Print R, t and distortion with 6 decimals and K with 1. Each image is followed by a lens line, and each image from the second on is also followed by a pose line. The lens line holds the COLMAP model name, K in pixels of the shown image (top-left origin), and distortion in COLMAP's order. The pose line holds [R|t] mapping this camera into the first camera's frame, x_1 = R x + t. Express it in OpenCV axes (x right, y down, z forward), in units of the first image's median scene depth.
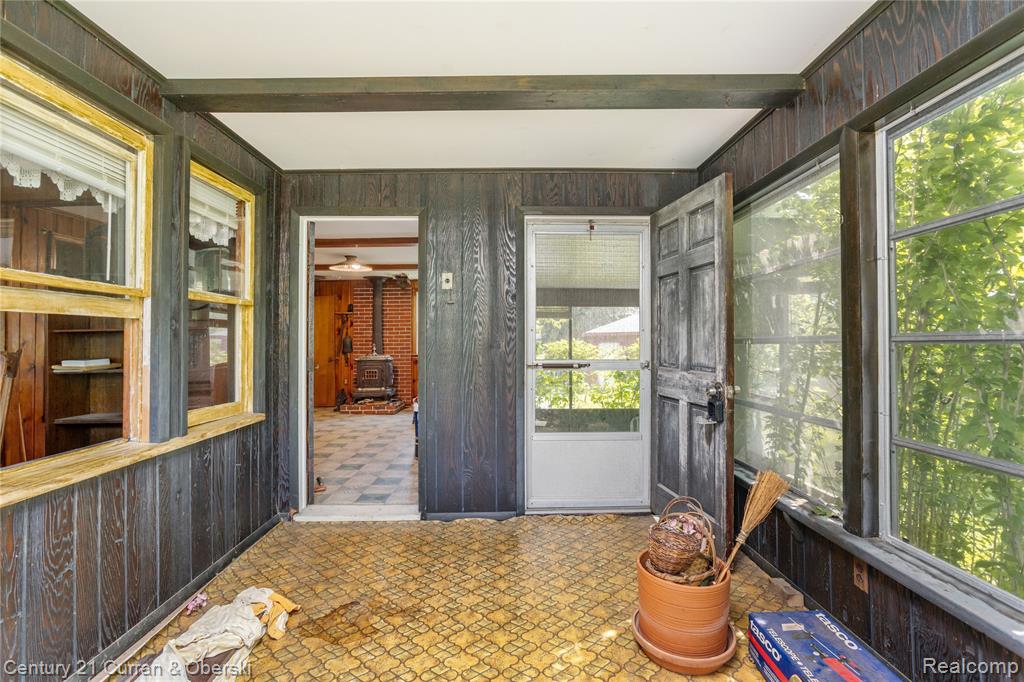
lens RADIAL K [[490.4, 0, 516.1], [0, 490.4, 331.3], [0, 0, 1]] dist [-0.050003, 0.032404]
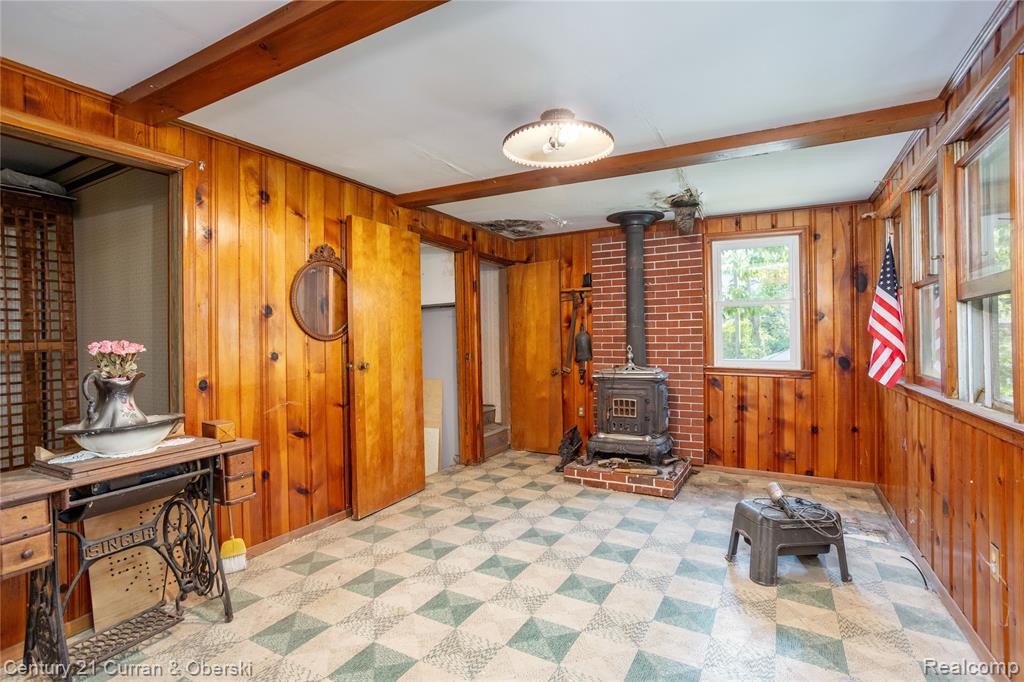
lens RADIAL K [[490.4, 0, 516.1], [0, 490.4, 331.3], [0, 0, 1]] dist [-0.050003, 0.032404]
pose [[0.864052, -0.009074, -0.503321, -0.134579], [0.017436, 0.999777, 0.011908, 0.002479], [0.503101, -0.019065, 0.864018, 0.495697]]
